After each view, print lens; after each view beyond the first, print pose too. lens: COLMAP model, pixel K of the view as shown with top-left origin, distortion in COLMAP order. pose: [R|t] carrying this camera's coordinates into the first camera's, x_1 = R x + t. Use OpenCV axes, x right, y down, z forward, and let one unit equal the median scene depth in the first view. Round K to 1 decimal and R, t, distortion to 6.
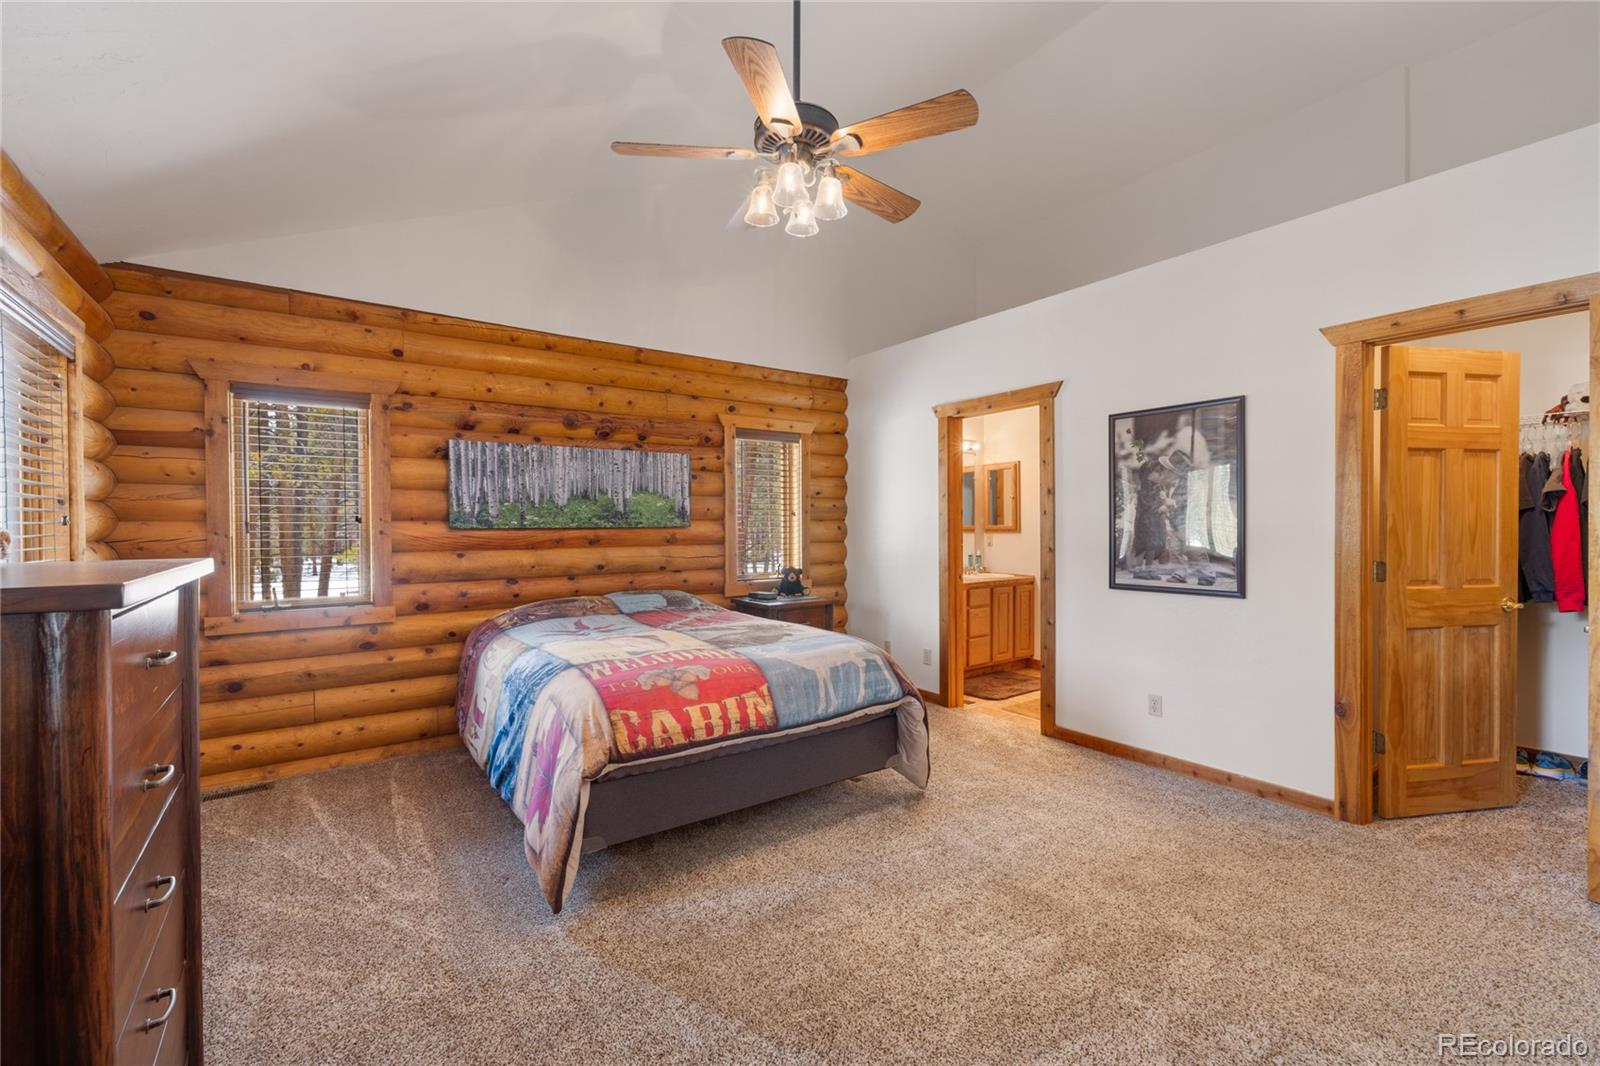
lens RADIAL K [[665.6, 0, 788.6], [0, 665.6, 530.9], [0, 0, 1]] dist [-0.002864, 0.000728]
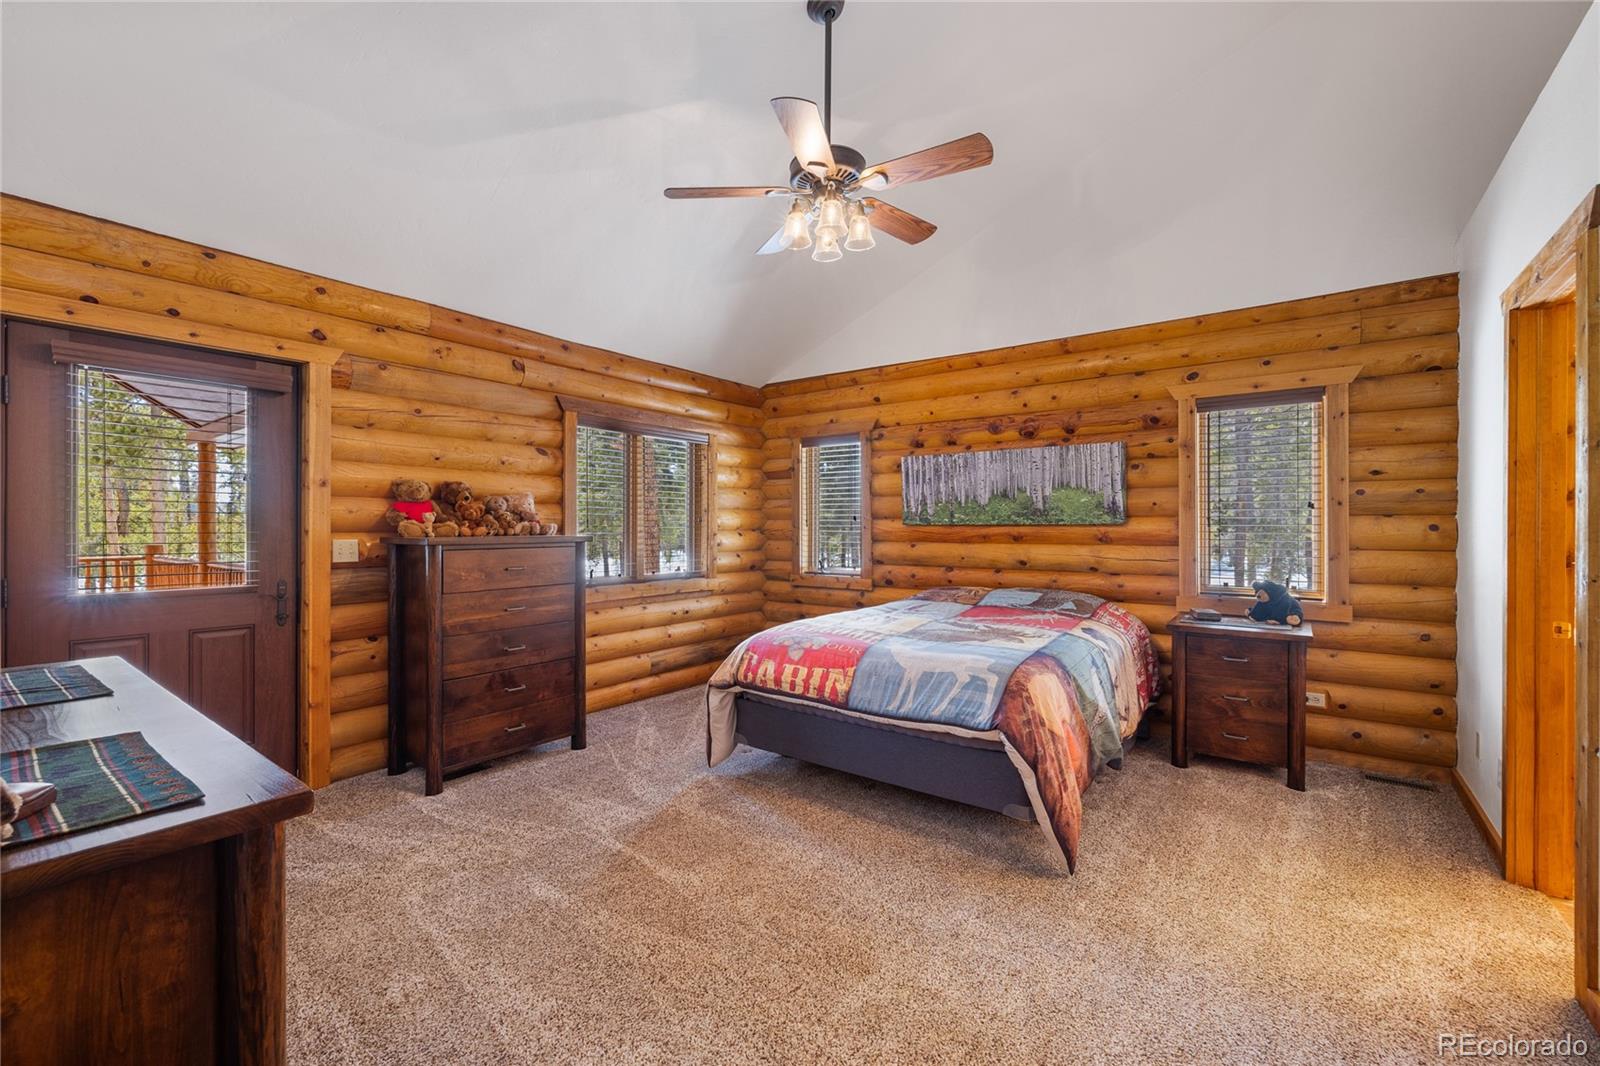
lens RADIAL K [[665.6, 0, 792.6], [0, 665.6, 528.3], [0, 0, 1]] dist [-0.002864, 0.000728]
pose [[0.307065, 0.009634, -0.951640, 0.628892], [-0.009105, 0.999933, 0.007185, -0.003542], [0.951645, 0.006458, 0.307132, 0.362122]]
